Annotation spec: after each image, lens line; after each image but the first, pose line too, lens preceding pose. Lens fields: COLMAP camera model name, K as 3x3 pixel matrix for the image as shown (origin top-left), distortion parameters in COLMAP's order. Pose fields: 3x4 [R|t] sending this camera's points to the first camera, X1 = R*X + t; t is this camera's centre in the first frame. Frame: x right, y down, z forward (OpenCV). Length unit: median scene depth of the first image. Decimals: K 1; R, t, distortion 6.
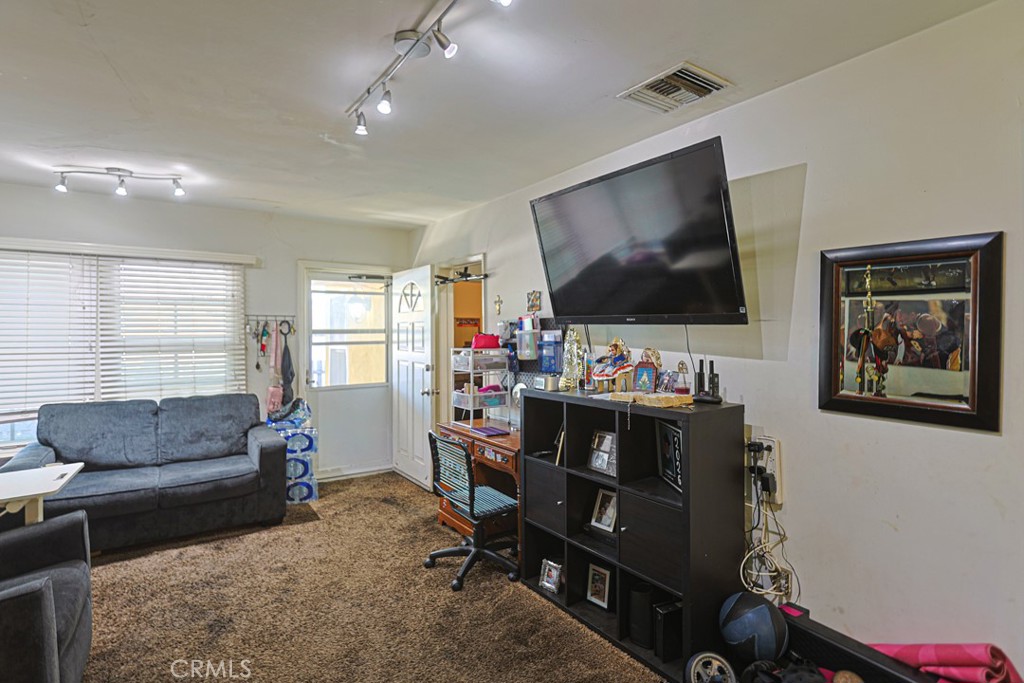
lens RADIAL K [[506.5, 0, 494.9], [0, 506.5, 333.3], [0, 0, 1]] dist [-0.004759, 0.003765]
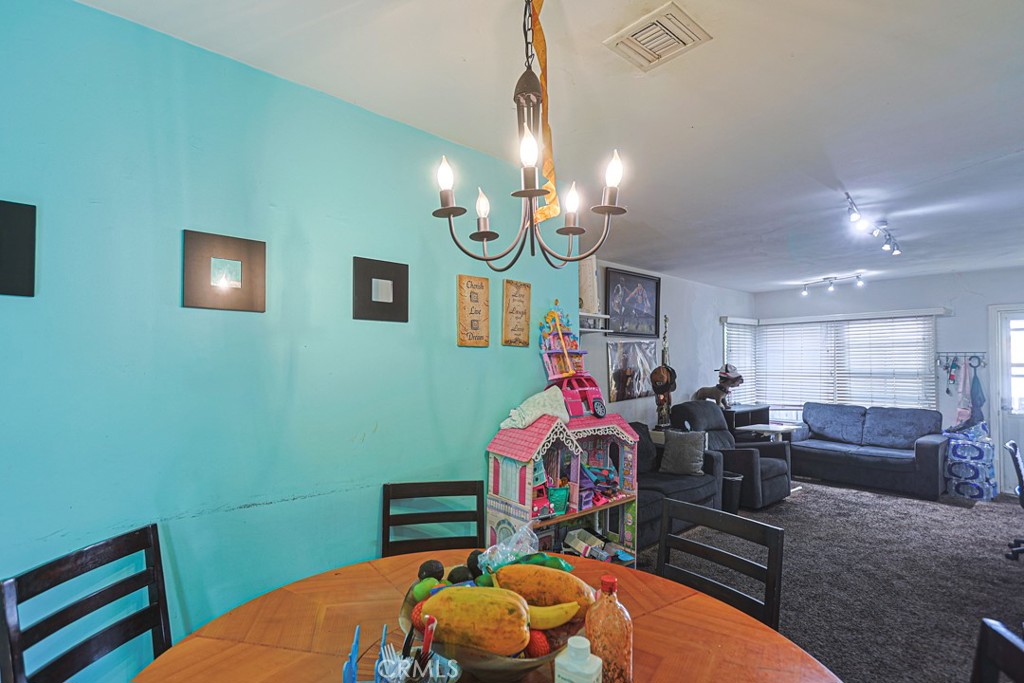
lens RADIAL K [[506.5, 0, 490.2], [0, 506.5, 355.1], [0, 0, 1]] dist [-0.004759, 0.003765]
pose [[0.112106, -0.016945, -0.993552, 0.780314], [-0.006649, 0.999819, -0.017802, 0.002939], [0.993674, 0.008602, 0.111973, -0.362490]]
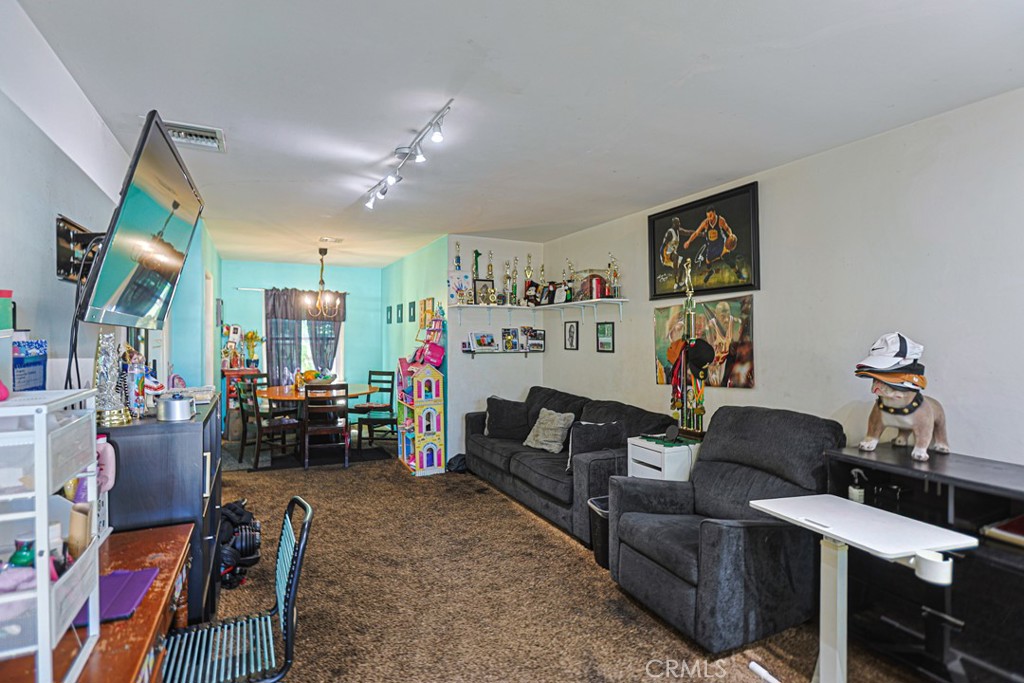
lens RADIAL K [[506.5, 0, 496.6], [0, 506.5, 334.1], [0, 0, 1]] dist [-0.004759, 0.003765]
pose [[-0.986680, 0.001755, 0.162662, -0.323078], [0.001632, 0.999998, -0.000890, -0.001572], [-0.162664, -0.000613, -0.986681, 1.157632]]
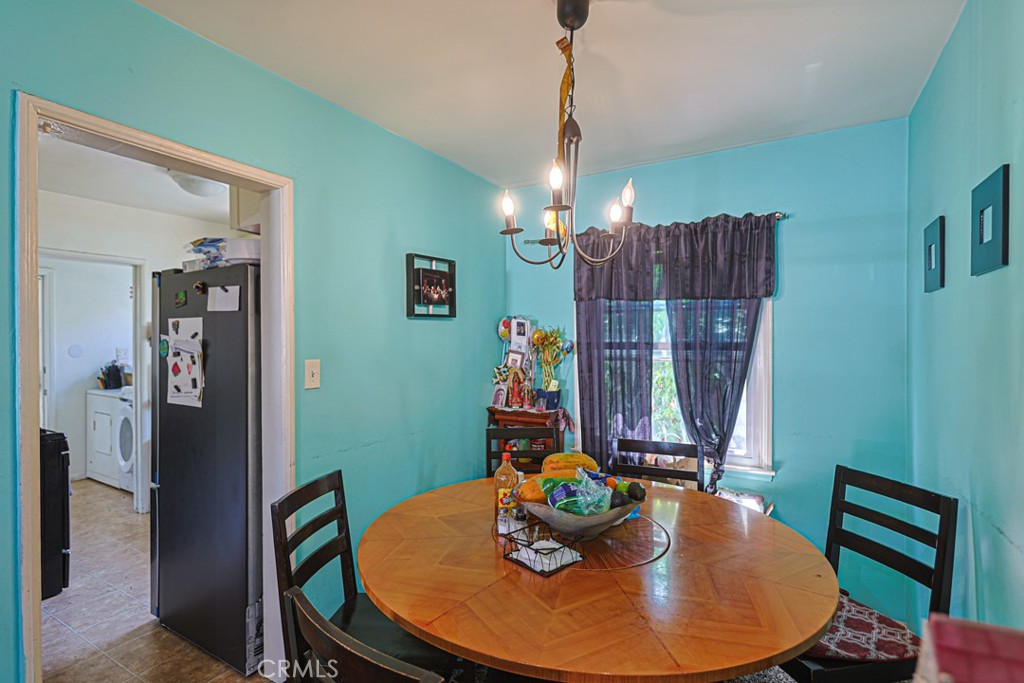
lens RADIAL K [[498.1, 0, 495.9], [0, 498.1, 342.0], [0, 0, 1]] dist [0.005669, 0.001186]
pose [[-0.414685, 0.000914, 0.909965, 0.126692], [0.008742, 0.999957, 0.002979, 0.002835], [-0.909923, 0.009190, -0.414675, -0.084084]]
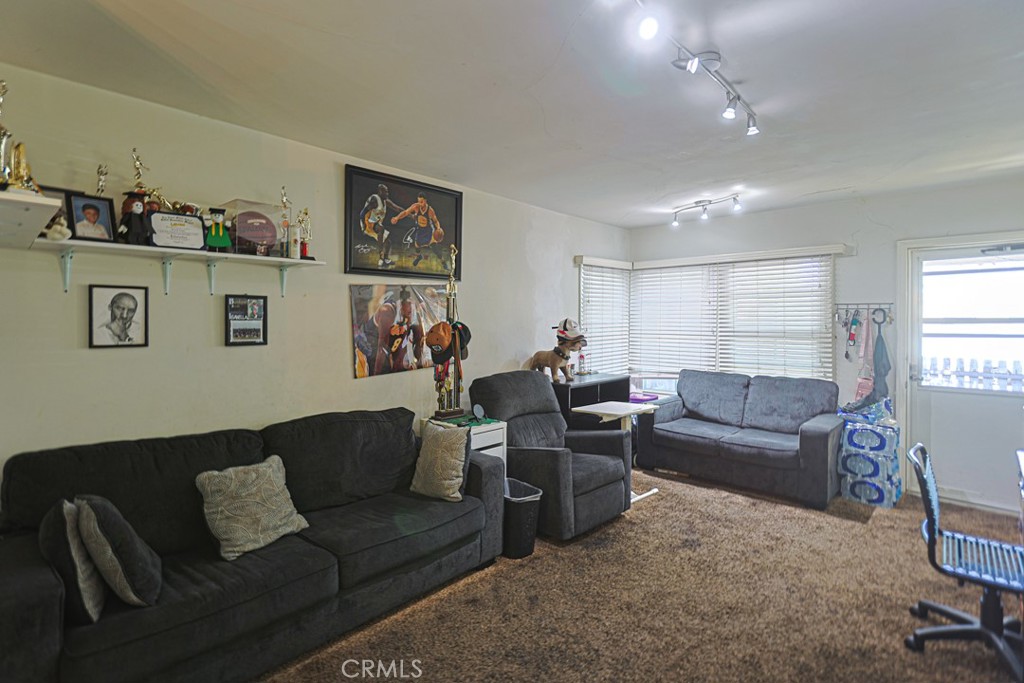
lens RADIAL K [[506.5, 0, 509.0], [0, 506.5, 324.2], [0, 0, 1]] dist [-0.004759, 0.003765]
pose [[0.221253, 0.007914, -0.975184, 0.387166], [-0.007727, 0.999950, 0.006362, 0.003183], [0.975186, 0.006128, 0.221304, 0.152424]]
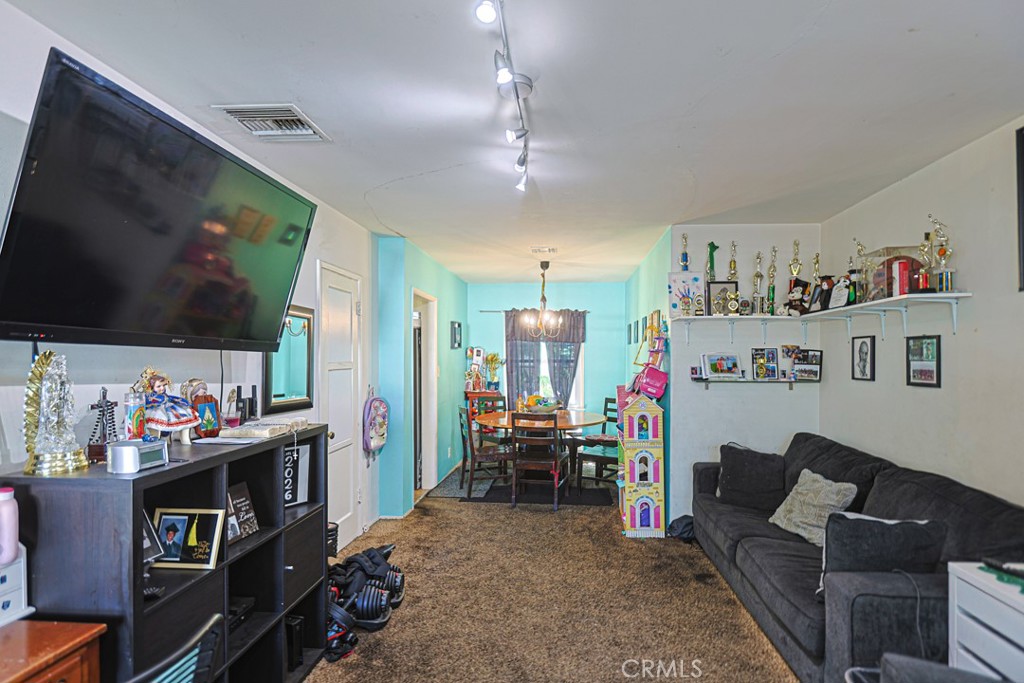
lens RADIAL K [[506.5, 0, 529.9], [0, 506.5, 358.3], [0, 0, 1]] dist [-0.004759, 0.003765]
pose [[-0.781030, 0.000547, 0.624493, -0.393114], [0.002544, 0.999994, 0.002305, -0.001726], [-0.624488, 0.003389, -0.781027, 0.832883]]
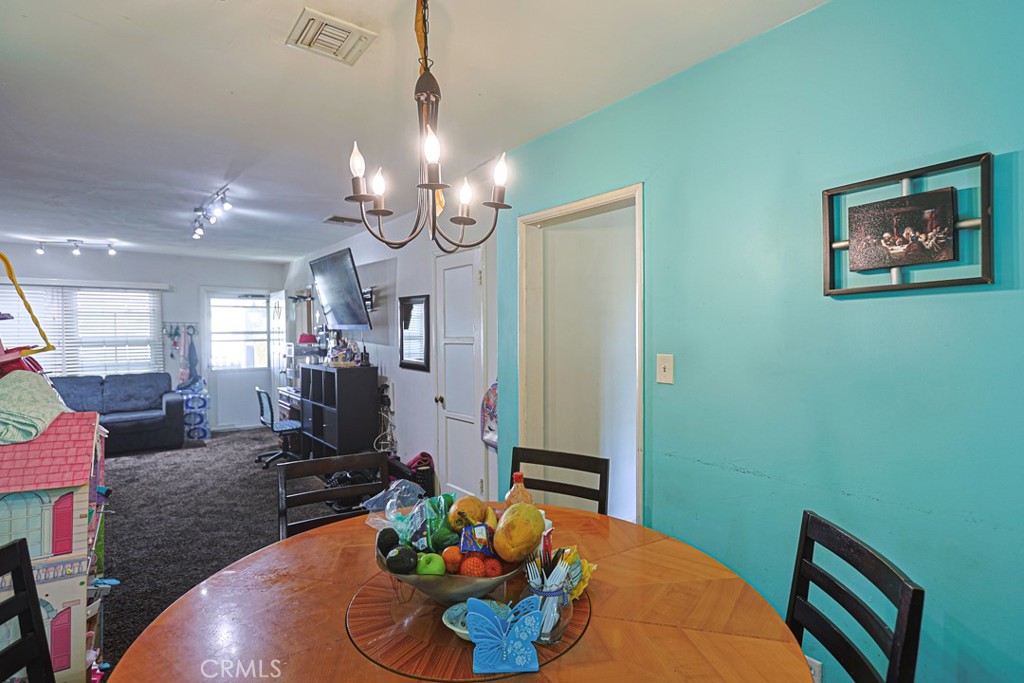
lens RADIAL K [[506.5, 0, 501.2], [0, 506.5, 345.0], [0, 0, 1]] dist [-0.004759, 0.003765]
pose [[0.998519, -0.003390, 0.054292, 0.501710], [0.002132, 0.999728, 0.023214, -0.000521], [-0.054355, -0.023064, 0.998255, -0.661288]]
